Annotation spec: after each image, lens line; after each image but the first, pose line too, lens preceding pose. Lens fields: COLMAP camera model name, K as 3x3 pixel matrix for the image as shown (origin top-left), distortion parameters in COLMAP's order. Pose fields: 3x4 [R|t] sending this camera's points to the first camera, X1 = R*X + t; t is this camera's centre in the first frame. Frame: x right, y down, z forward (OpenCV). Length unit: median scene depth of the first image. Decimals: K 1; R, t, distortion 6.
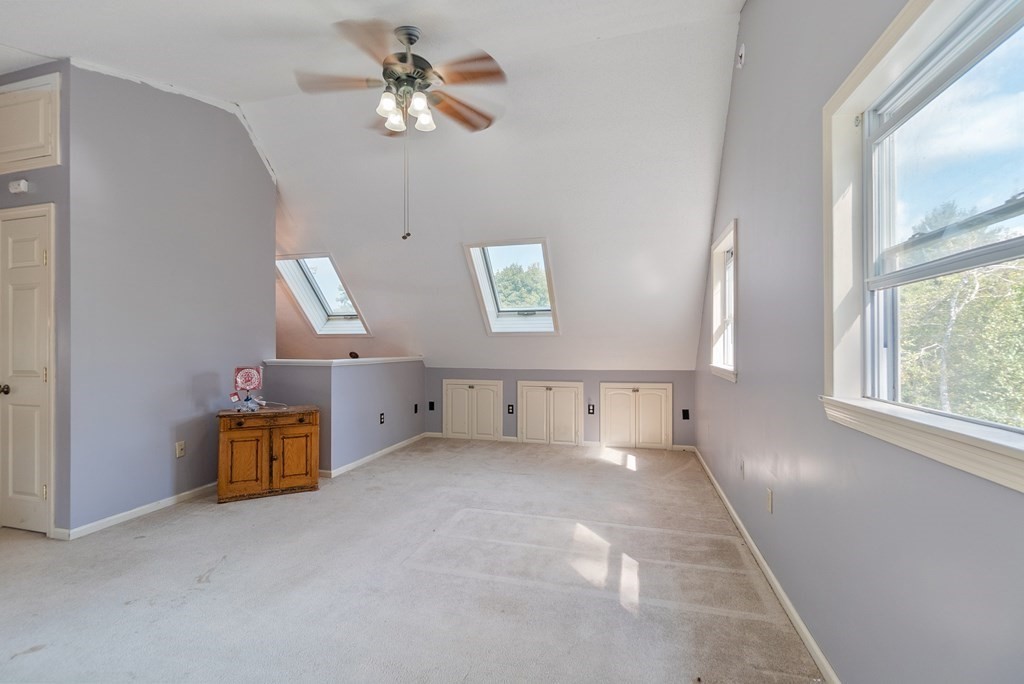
lens RADIAL K [[464.4, 0, 514.8], [0, 464.4, 344.1], [0, 0, 1]] dist [-0.000218, -0.000218]
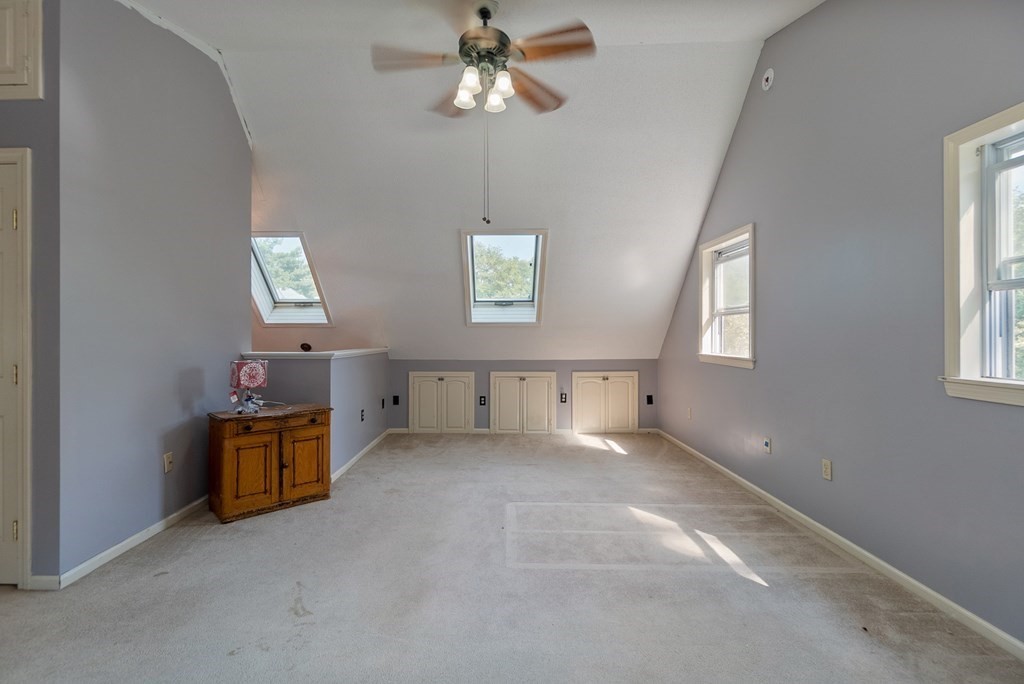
lens RADIAL K [[463.3, 0, 497.4], [0, 463.3, 336.0], [0, 0, 1]] dist [-0.001010, -0.000377]
pose [[0.967963, -0.000251, 0.251094, -0.350010], [-0.000205, 0.999998, 0.001789, 0.001335], [-0.251094, -0.001783, 0.967961, 0.060239]]
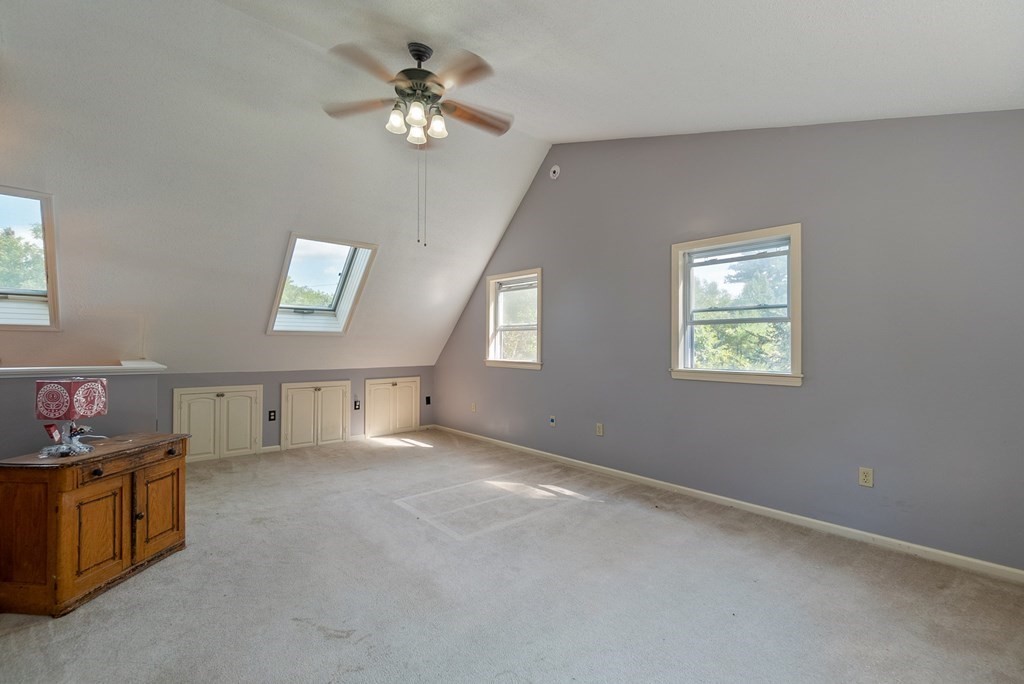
lens RADIAL K [[448.7, 0, 507.5], [0, 448.7, 343.9], [0, 0, 1]] dist [-0.002273, -0.000069]
pose [[0.542336, 0.007199, 0.840131, -0.768695], [-0.007038, 0.999967, -0.004025, 0.001083], [-0.840132, -0.003730, 0.542369, 0.218574]]
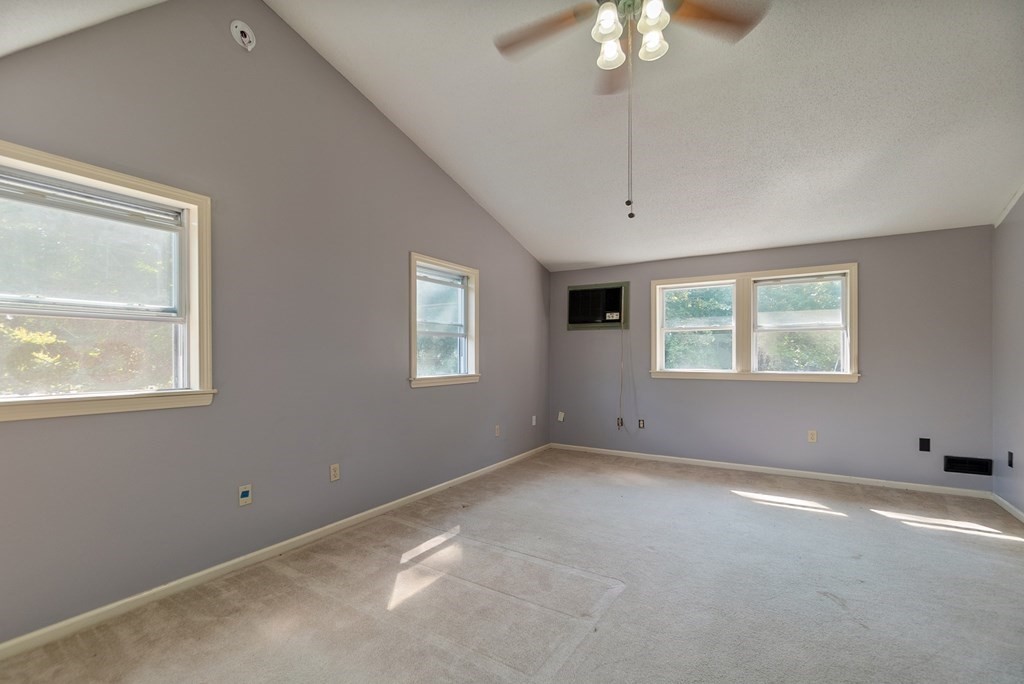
lens RADIAL K [[444.0, 0, 509.0], [0, 444.0, 359.4], [0, 0, 1]] dist [-0.000571, -0.000091]
pose [[-0.955100, 0.002820, 0.296271, -0.200036], [0.004705, 0.999973, 0.005648, 0.005422], [-0.296247, 0.006788, -0.955087, 1.356770]]
